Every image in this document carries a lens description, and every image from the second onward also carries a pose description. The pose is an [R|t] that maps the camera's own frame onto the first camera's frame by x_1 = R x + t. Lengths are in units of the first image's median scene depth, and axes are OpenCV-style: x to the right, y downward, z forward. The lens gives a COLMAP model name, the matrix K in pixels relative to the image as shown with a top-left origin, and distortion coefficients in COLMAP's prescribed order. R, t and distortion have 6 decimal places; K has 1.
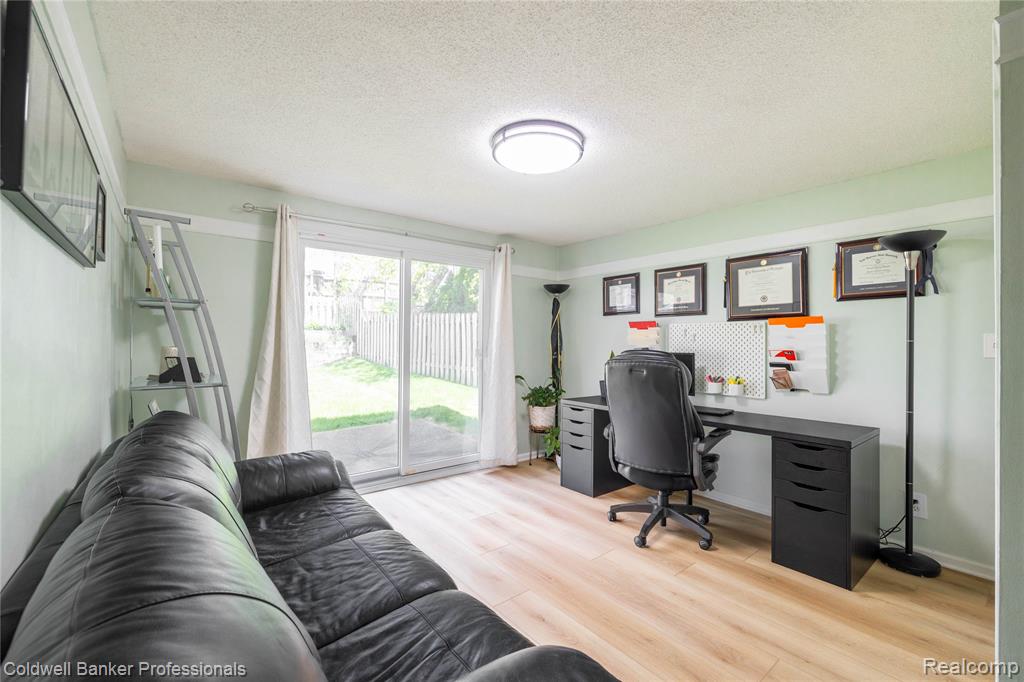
lens RADIAL K [[428.5, 0, 511.4], [0, 428.5, 338.6], [0, 0, 1]] dist [0.001672, 0.000333]
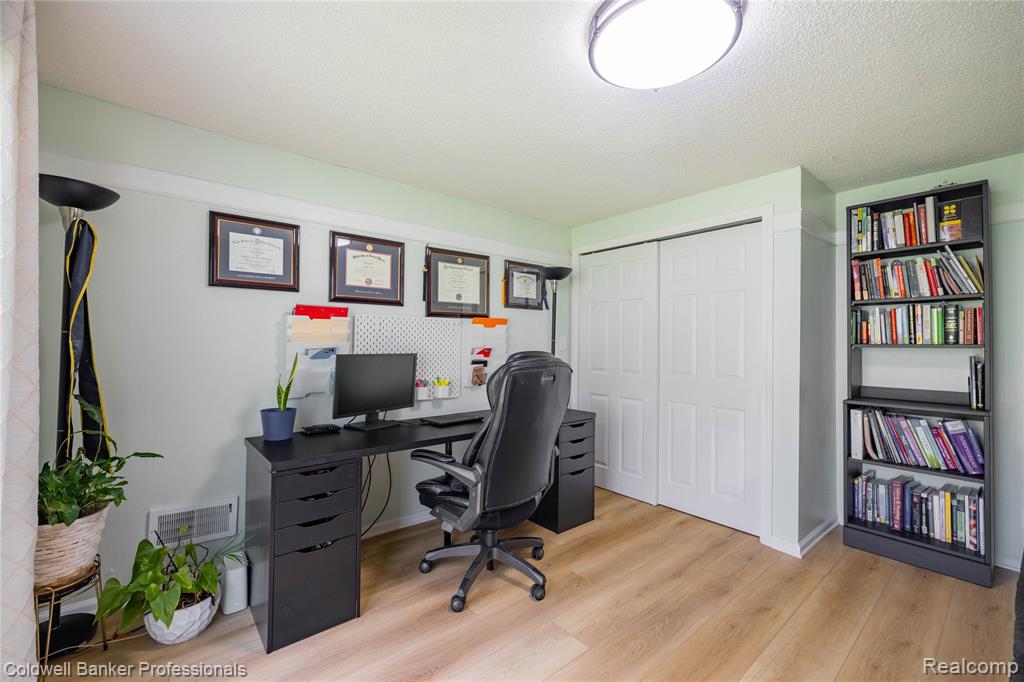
lens RADIAL K [[427.9, 0, 512.8], [0, 427.9, 337.8], [0, 0, 1]] dist [-0.001322, 0.000247]
pose [[-0.025373, -0.023548, 0.999401, -0.408577], [-0.043797, 0.998789, 0.022421, -0.024635], [-0.998718, -0.043201, -0.026374, 0.877365]]
